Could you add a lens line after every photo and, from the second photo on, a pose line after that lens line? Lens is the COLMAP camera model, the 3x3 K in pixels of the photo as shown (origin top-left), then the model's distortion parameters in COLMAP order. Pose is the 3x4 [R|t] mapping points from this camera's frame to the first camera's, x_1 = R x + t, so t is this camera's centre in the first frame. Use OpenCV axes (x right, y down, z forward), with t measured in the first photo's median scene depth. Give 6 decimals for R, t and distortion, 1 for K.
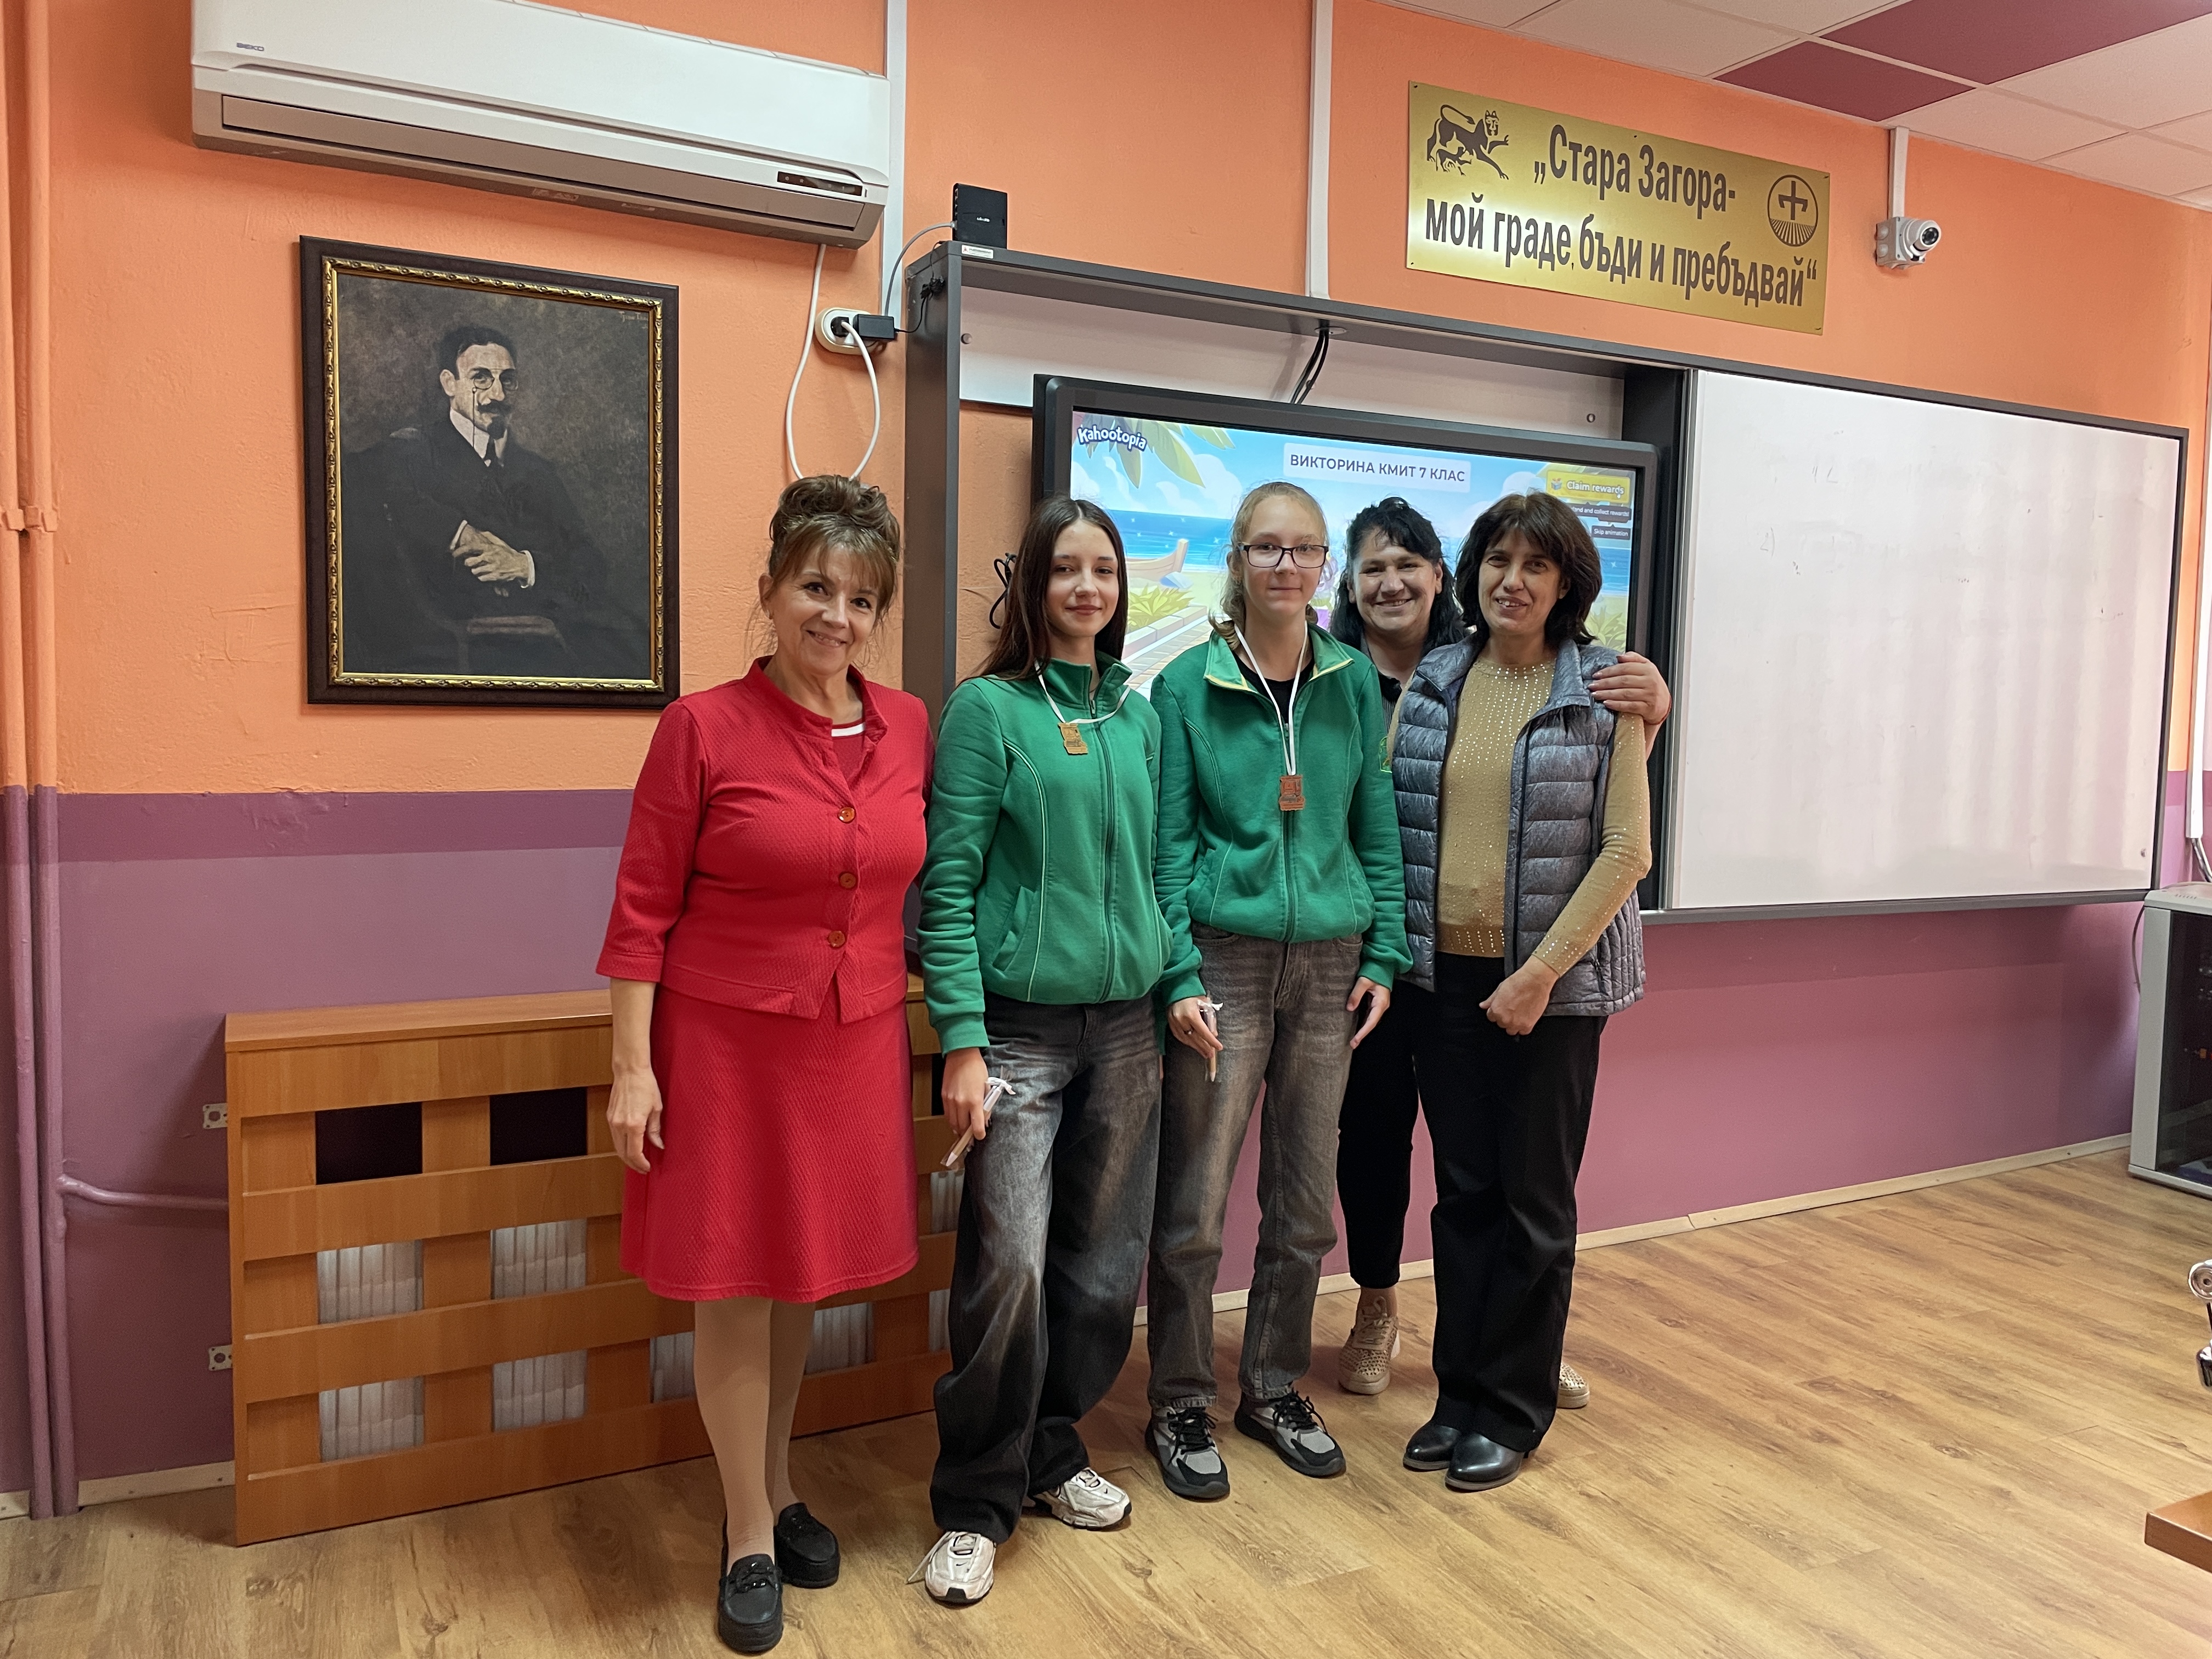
lens RADIAL K [[1681.7, 0, 1124.2], [0, 1681.7, 813.3], [0, 0, 1]] dist [0.087230, -0.123867]
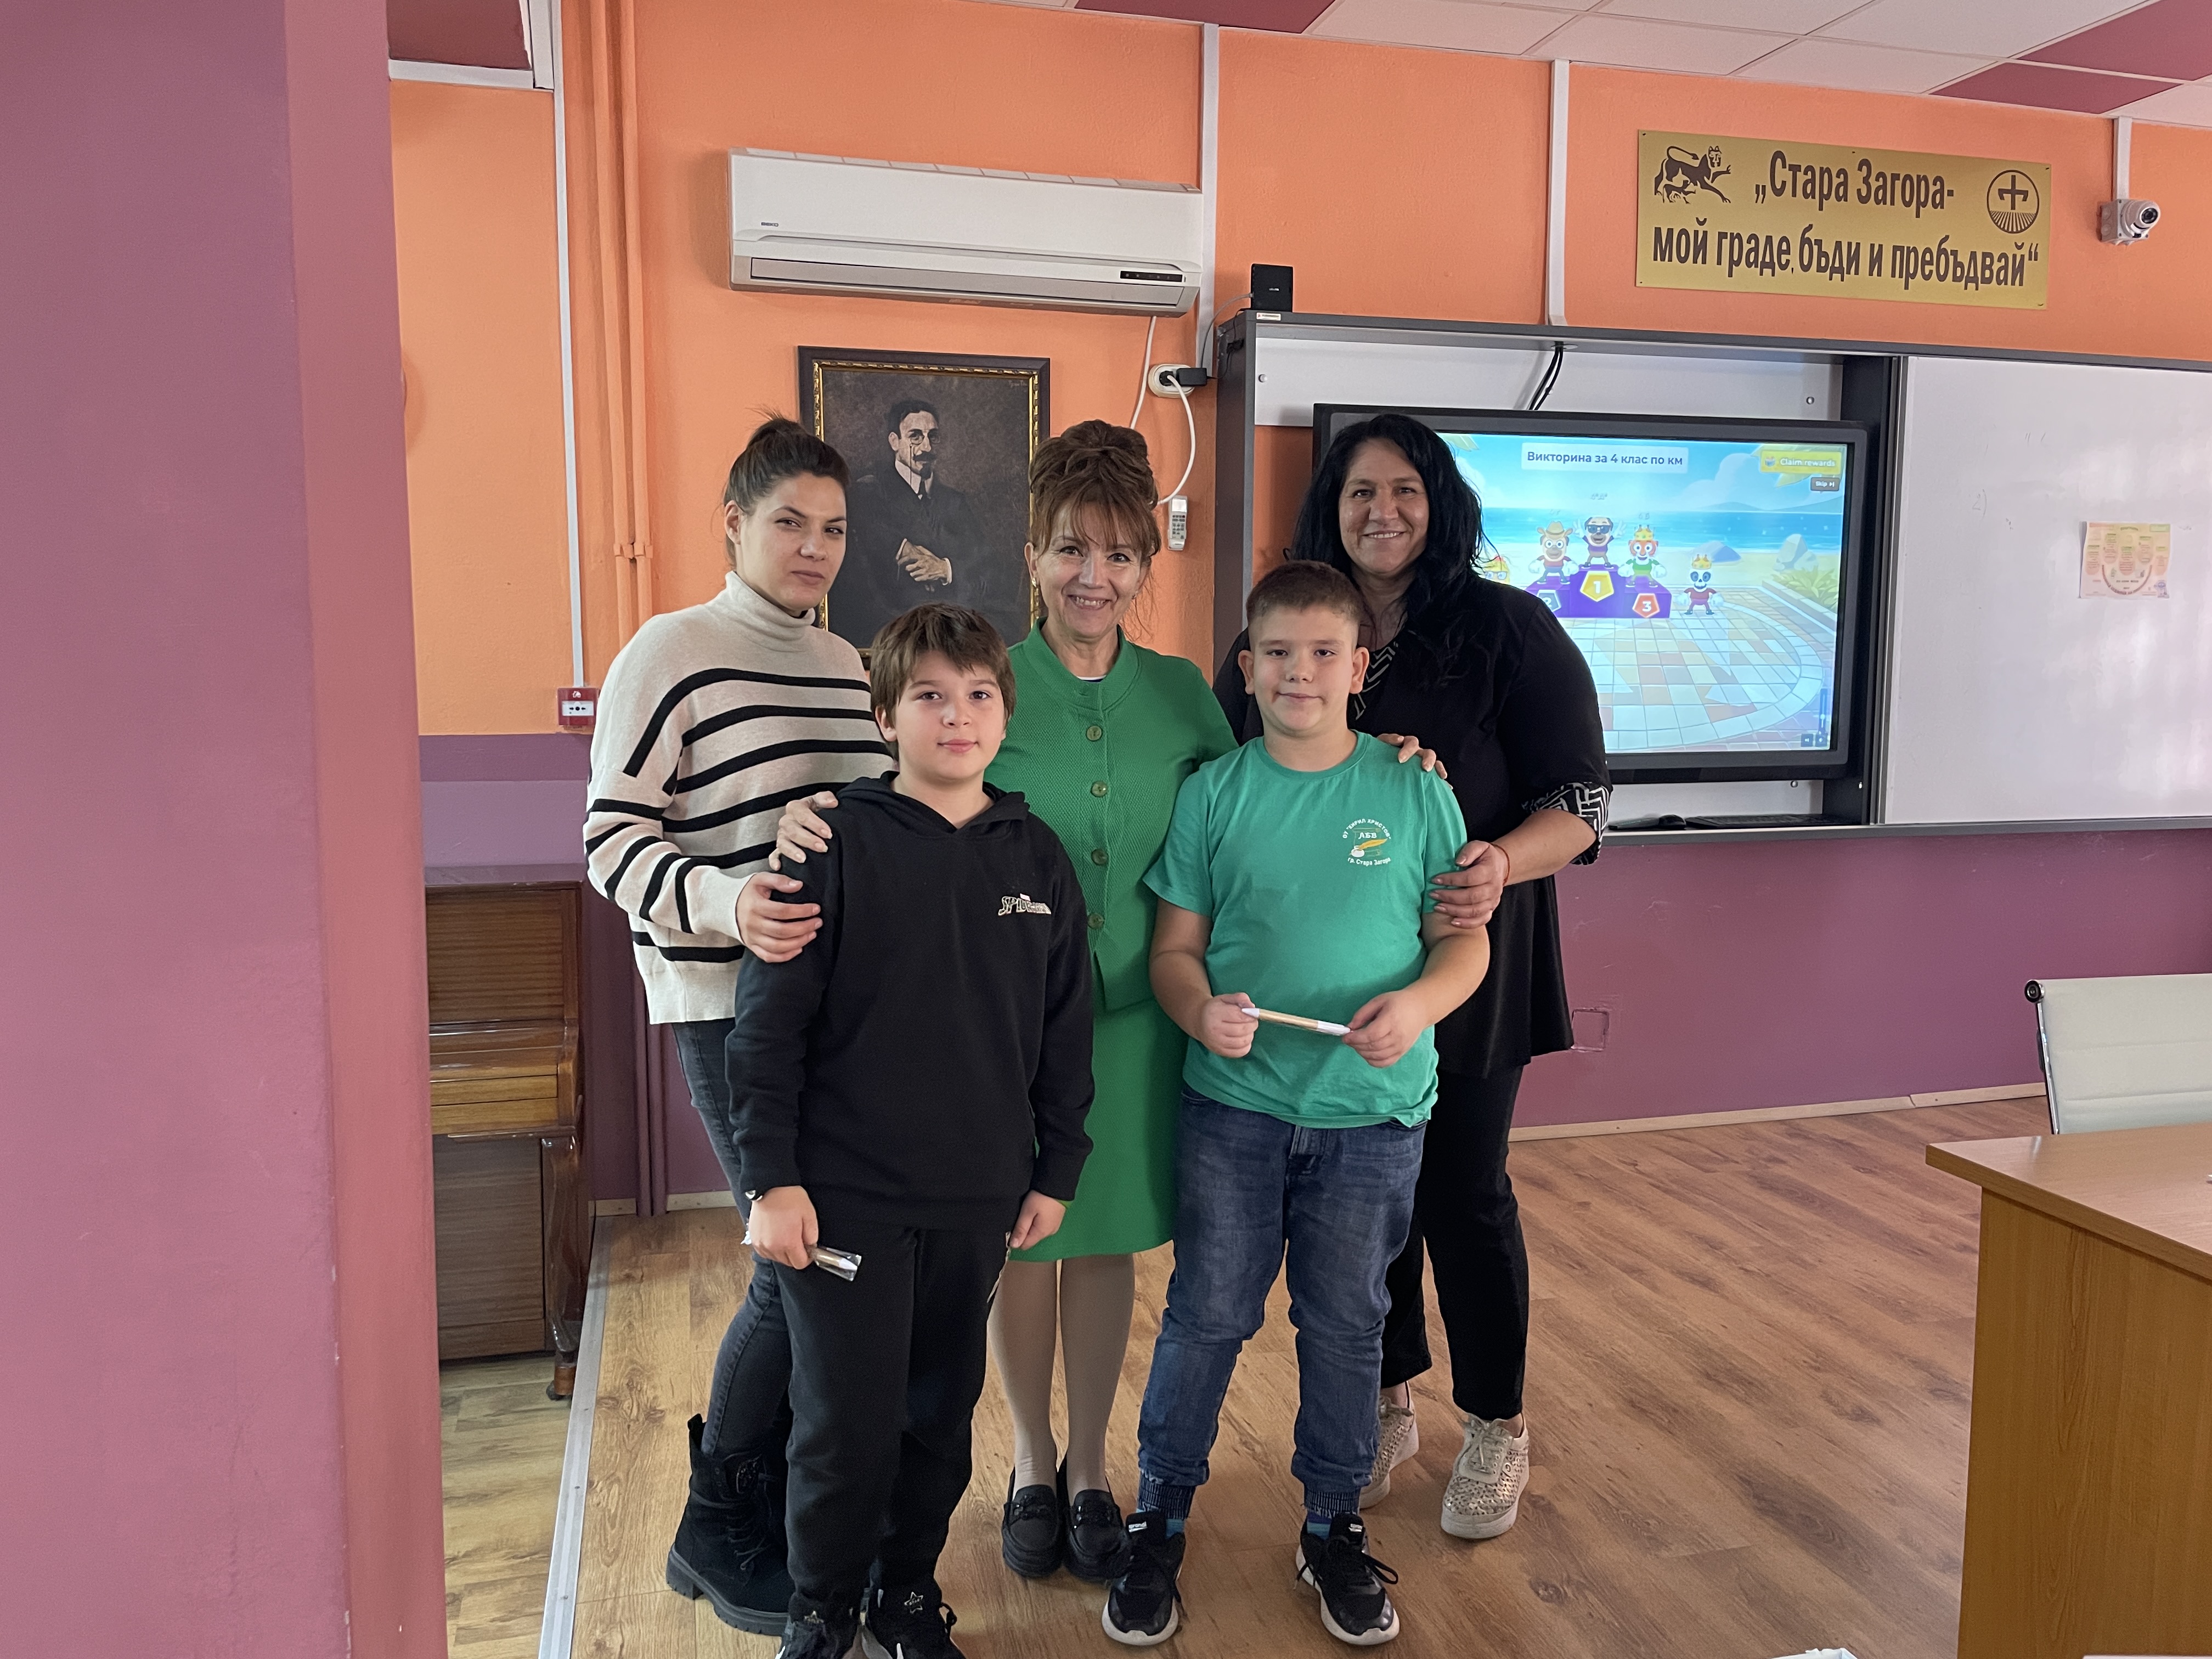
lens RADIAL K [[1675.3, 0, 1107.2], [0, 1675.3, 808.4], [0, 0, 1]] dist [0.090265, -0.127014]
pose [[0.976503, -0.000051, -0.215505, 0.066547], [0.005907, 0.999630, 0.026534, 0.013942], [0.215424, -0.027183, 0.976142, -0.286516]]
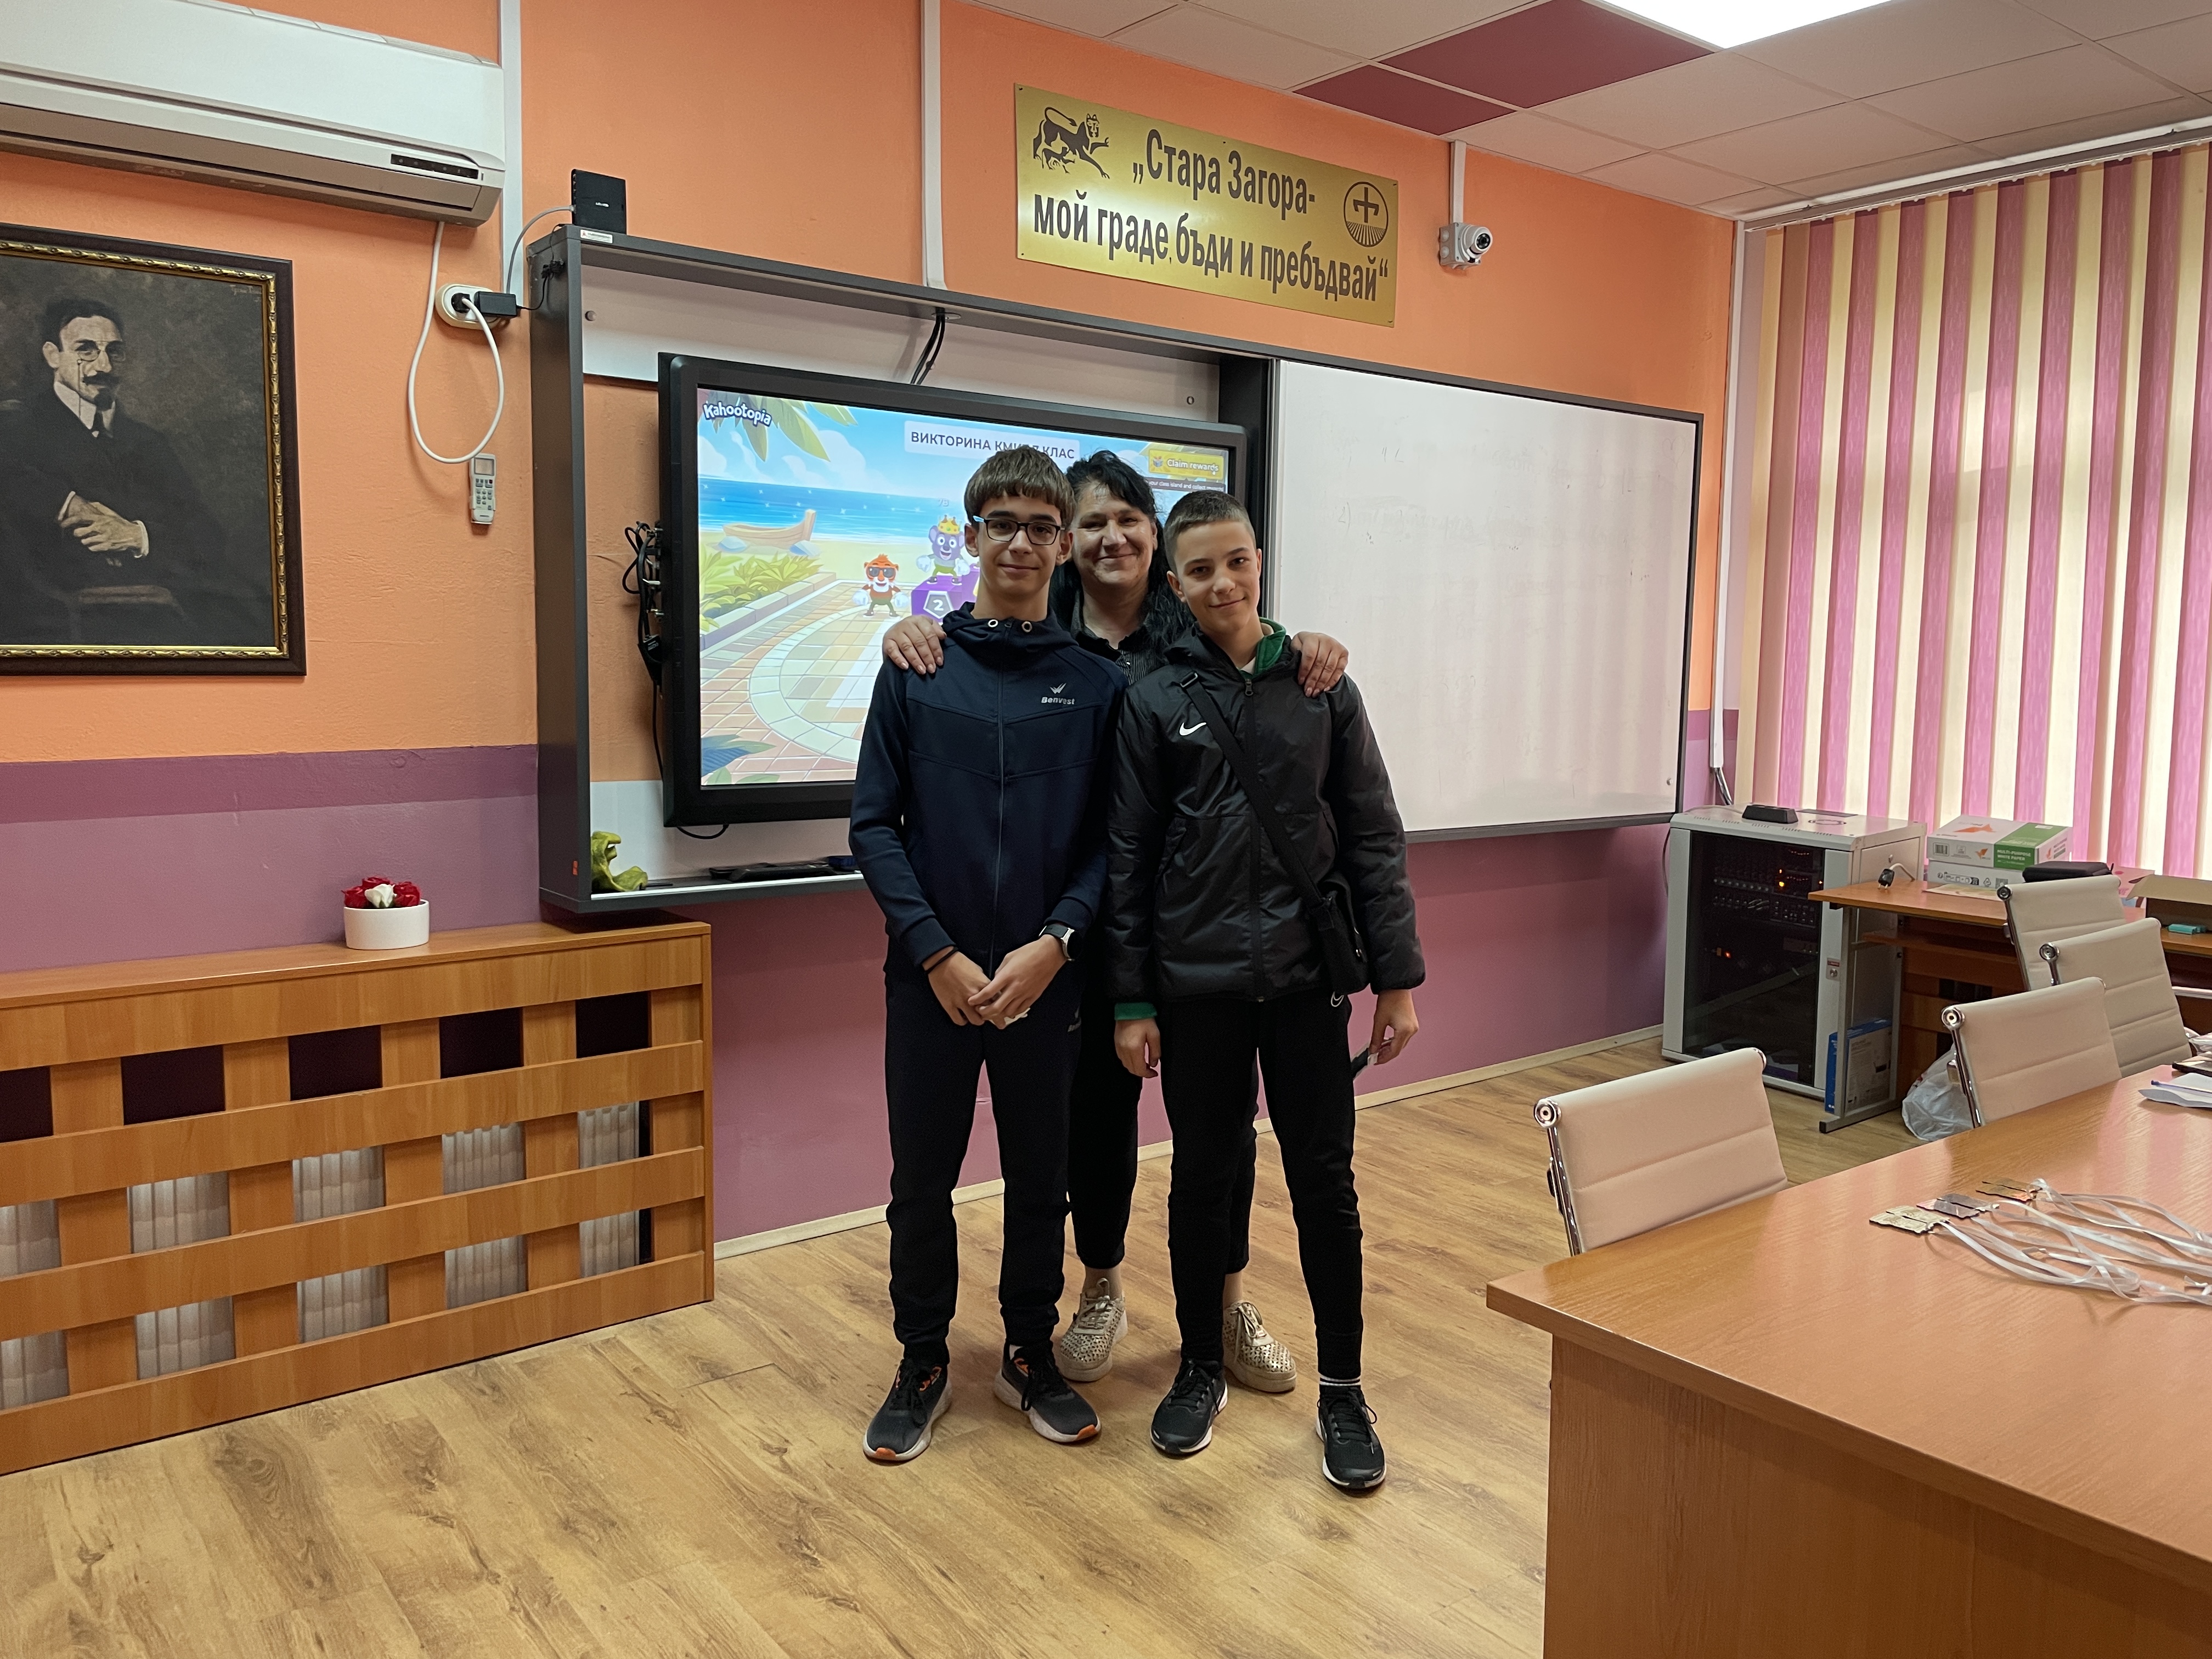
lens RADIAL K [[1680.4, 0, 1120.9], [0, 1680.4, 805.3], [0, 0, 1]] dist [0.083115, -0.116613]
pose [[0.983460, -0.024363, 0.179481, 0.031827], [0.019110, 0.999338, 0.030943, -0.004867], [-0.180116, -0.027001, 0.983275, -0.093550]]
